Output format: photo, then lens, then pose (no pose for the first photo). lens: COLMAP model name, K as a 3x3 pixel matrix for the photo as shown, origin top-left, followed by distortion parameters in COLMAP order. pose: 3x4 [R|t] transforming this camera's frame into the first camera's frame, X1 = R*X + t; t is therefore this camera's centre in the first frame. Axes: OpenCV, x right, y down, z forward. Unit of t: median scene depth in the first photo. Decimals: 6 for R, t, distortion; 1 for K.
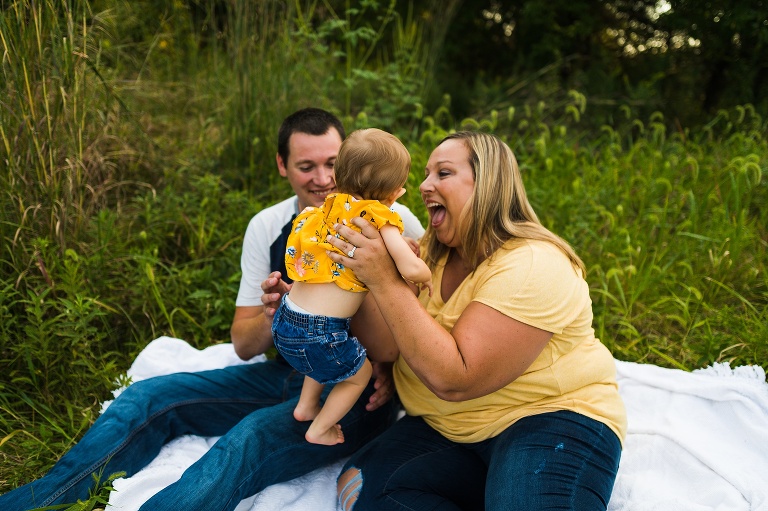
lens RADIAL K [[591.7, 0, 384.0], [0, 591.7, 255.5], [0, 0, 1]] dist [-0.013593, -0.003392]
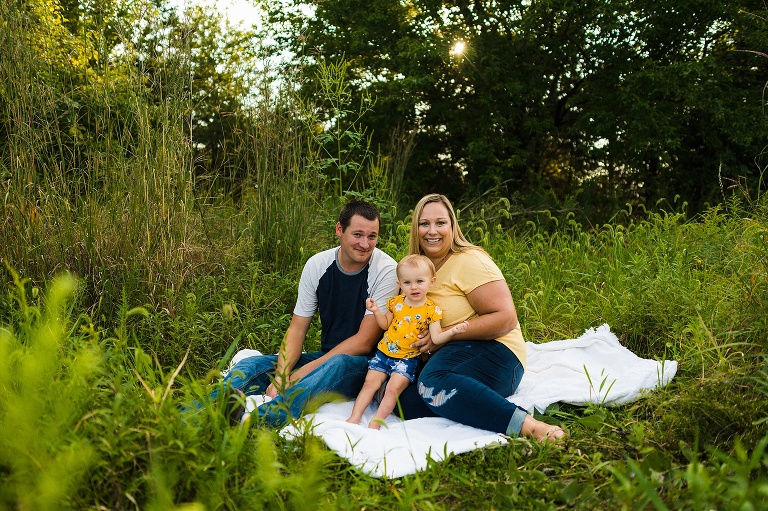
lens RADIAL K [[774.4, 0, 384.0], [0, 774.4, 255.5], [0, 0, 1]] dist [-0.003291, 0.141913]
pose [[0.995366, -0.061737, 0.073727, -0.096426], [0.079553, 0.959380, -0.270667, 0.319199], [-0.054023, 0.275277, 0.959846, -0.687266]]
